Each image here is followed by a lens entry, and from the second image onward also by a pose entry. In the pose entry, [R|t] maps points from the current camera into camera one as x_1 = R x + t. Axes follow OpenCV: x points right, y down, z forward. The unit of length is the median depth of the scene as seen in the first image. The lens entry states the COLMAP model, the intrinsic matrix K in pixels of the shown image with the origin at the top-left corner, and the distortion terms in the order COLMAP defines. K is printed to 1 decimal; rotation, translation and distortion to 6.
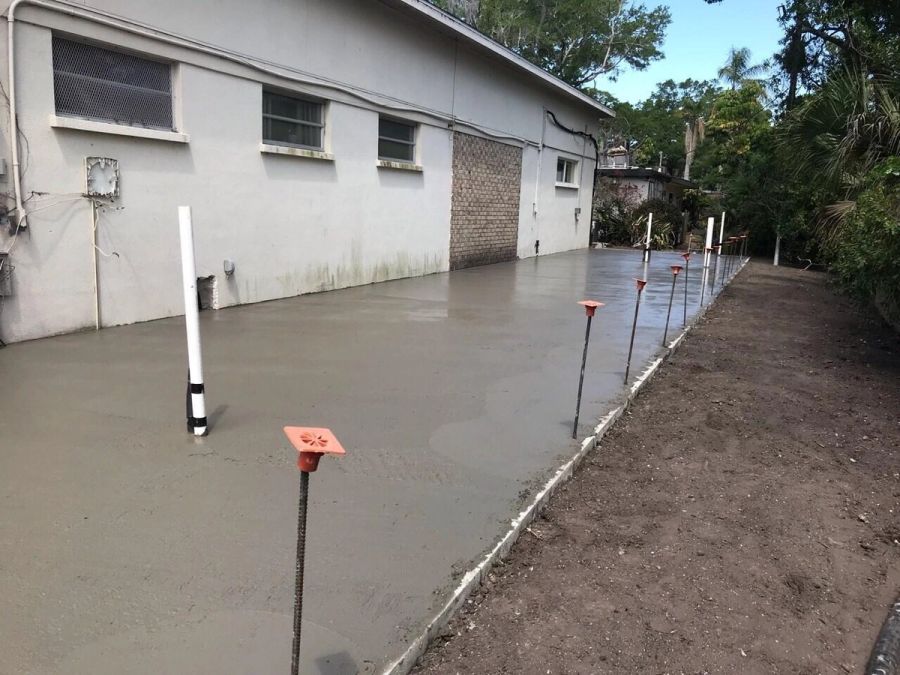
lens RADIAL K [[741.3, 0, 450.8], [0, 741.3, 329.7], [0, 0, 1]] dist [0.030578, -0.025040]
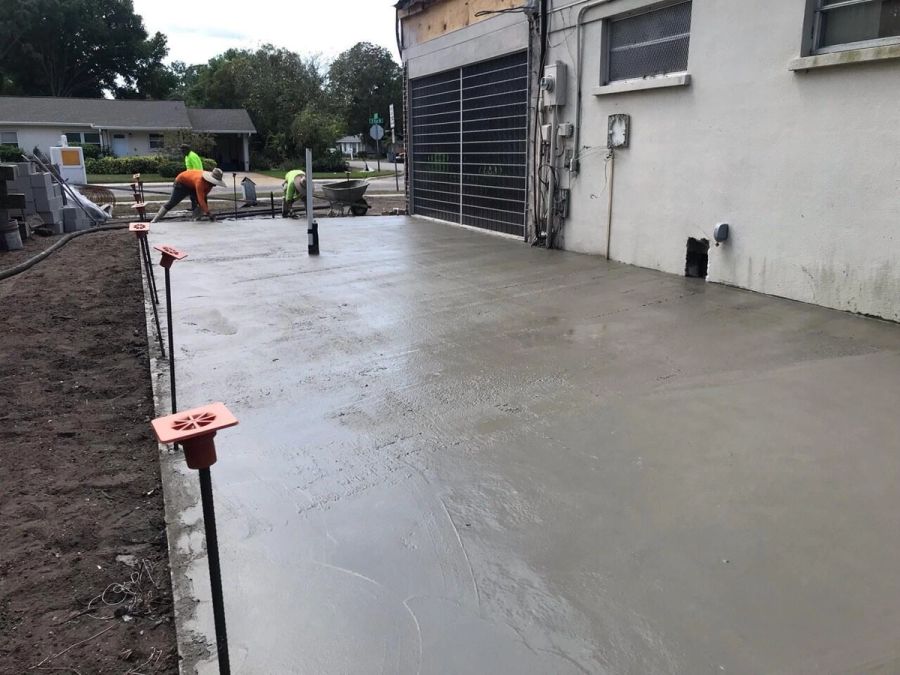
lens RADIAL K [[741.3, 0, 448.6], [0, 741.3, 339.0], [0, 0, 1]] dist [0.030578, -0.025040]
pose [[-0.689765, 0.146256, -0.709107, 0.208810], [-0.141341, 0.933343, 0.329990, -0.086731], [0.710103, 0.327842, -0.623116, 0.577092]]
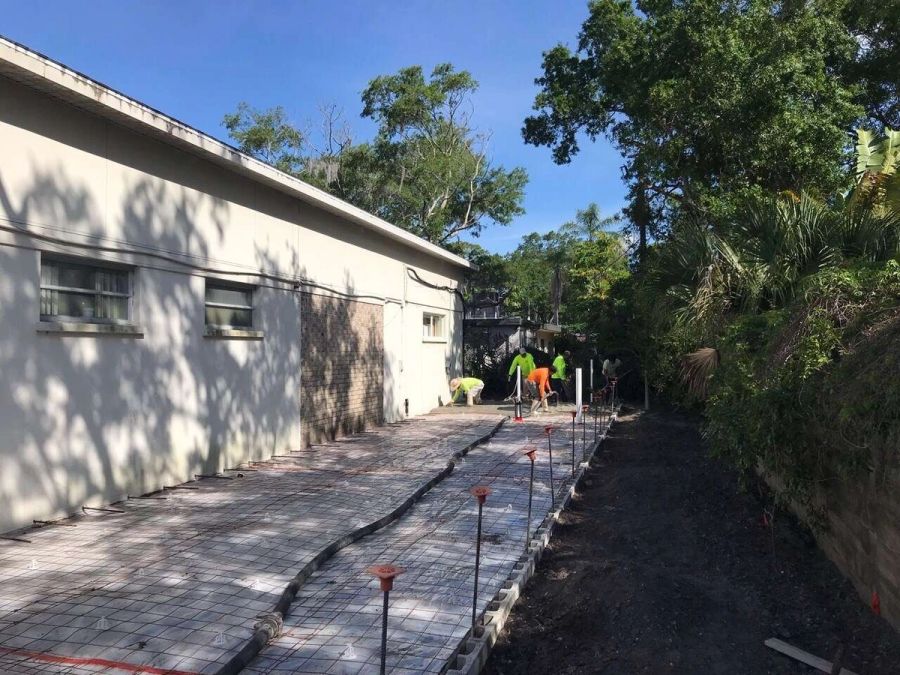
lens RADIAL K [[741.3, 0, 435.4], [0, 741.3, 331.6], [0, 0, 1]] dist [0.030578, -0.025040]
pose [[0.990161, -0.040251, 0.134020, 0.026941], [0.065492, 0.979668, -0.189637, -0.019347], [-0.123662, 0.196548, 0.972665, 0.050566]]
